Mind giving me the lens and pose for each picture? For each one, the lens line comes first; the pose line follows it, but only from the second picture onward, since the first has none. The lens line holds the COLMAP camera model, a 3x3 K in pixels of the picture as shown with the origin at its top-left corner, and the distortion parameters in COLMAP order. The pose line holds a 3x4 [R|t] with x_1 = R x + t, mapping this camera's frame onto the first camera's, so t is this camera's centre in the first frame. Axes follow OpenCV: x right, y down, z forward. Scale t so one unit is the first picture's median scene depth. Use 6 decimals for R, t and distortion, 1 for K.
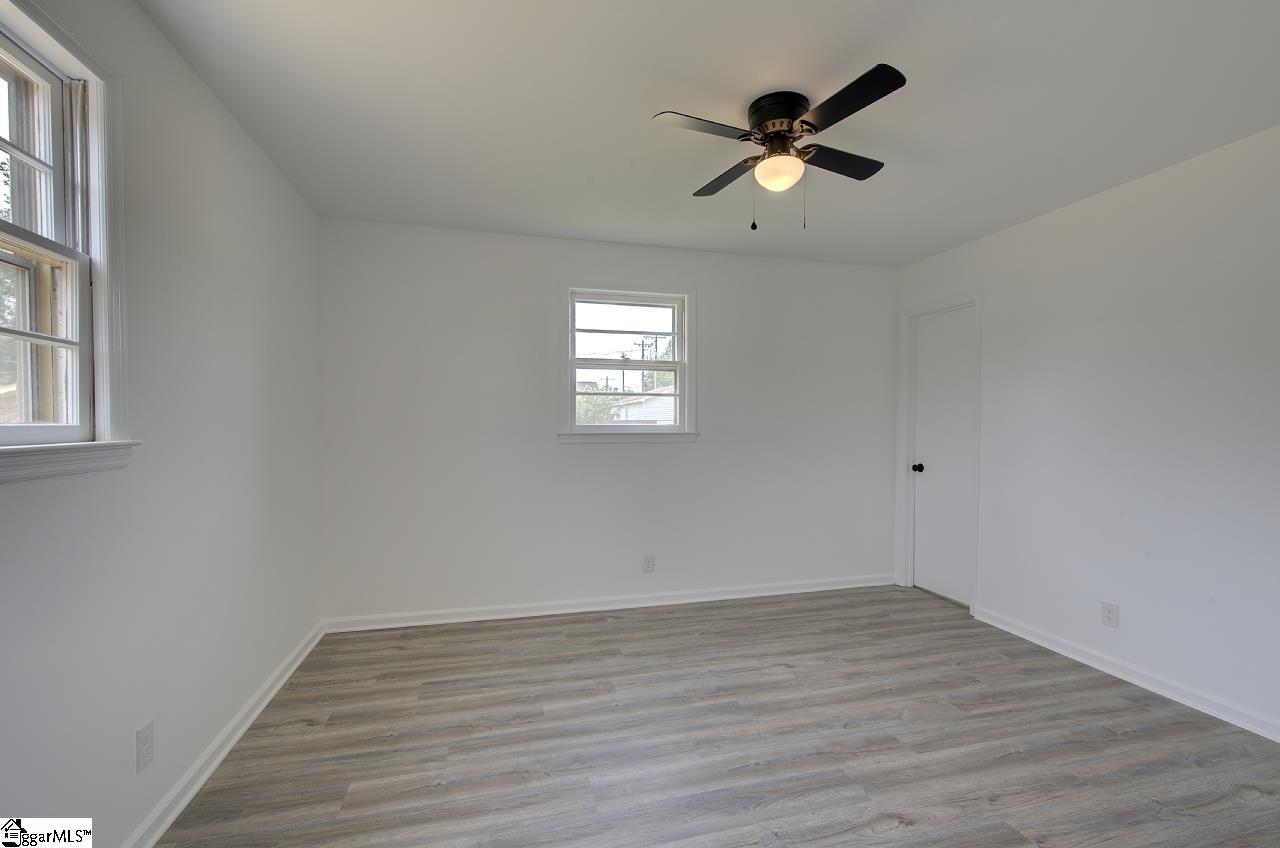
lens RADIAL K [[561.0, 0, 649.8], [0, 561.0, 419.2], [0, 0, 1]] dist [-0.001479, 0.000407]
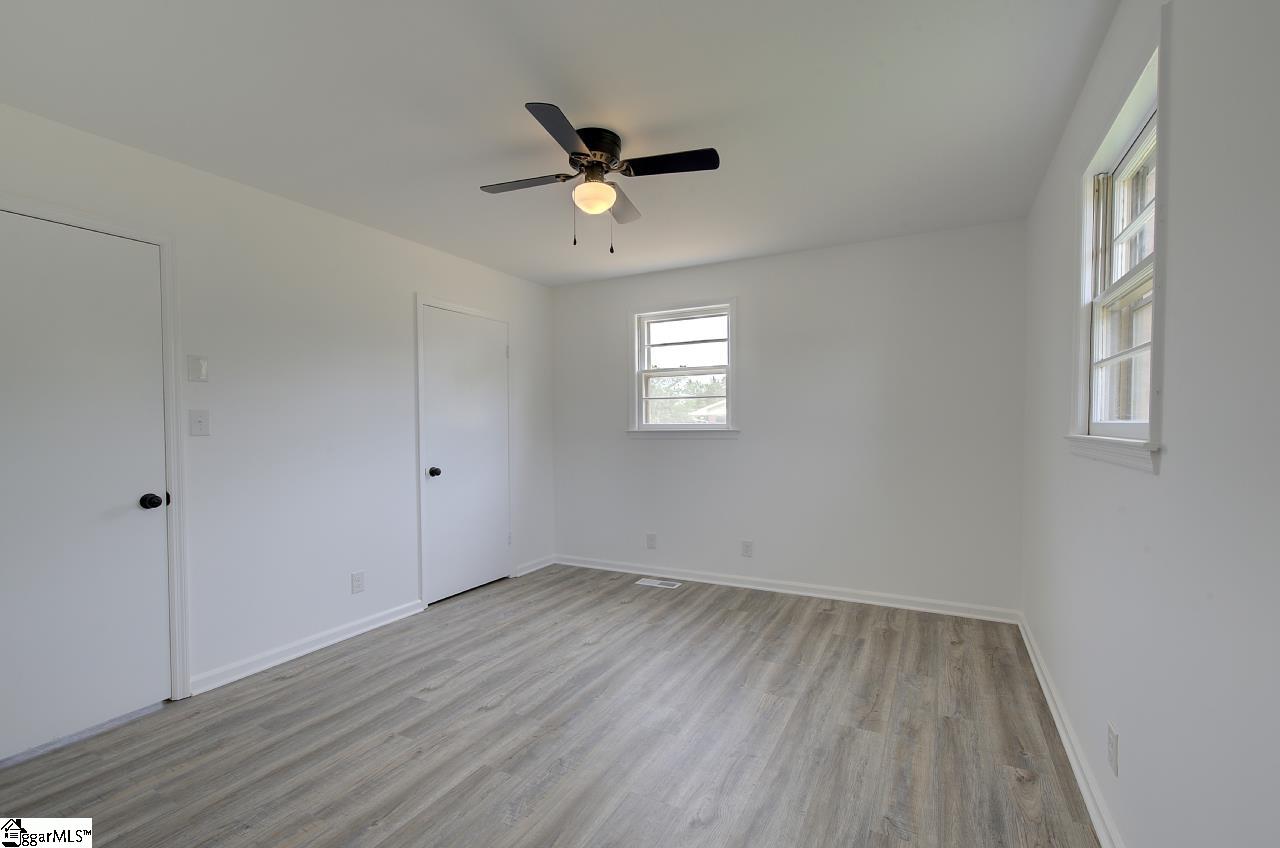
lens RADIAL K [[561.0, 0, 649.8], [0, 561.0, 419.2], [0, 0, 1]] dist [-0.001479, 0.000407]
pose [[-0.682349, -0.001724, -0.731025, 0.923531], [0.013397, 0.999800, -0.014863, 0.013812], [0.730904, -0.019935, -0.682189, 1.753968]]
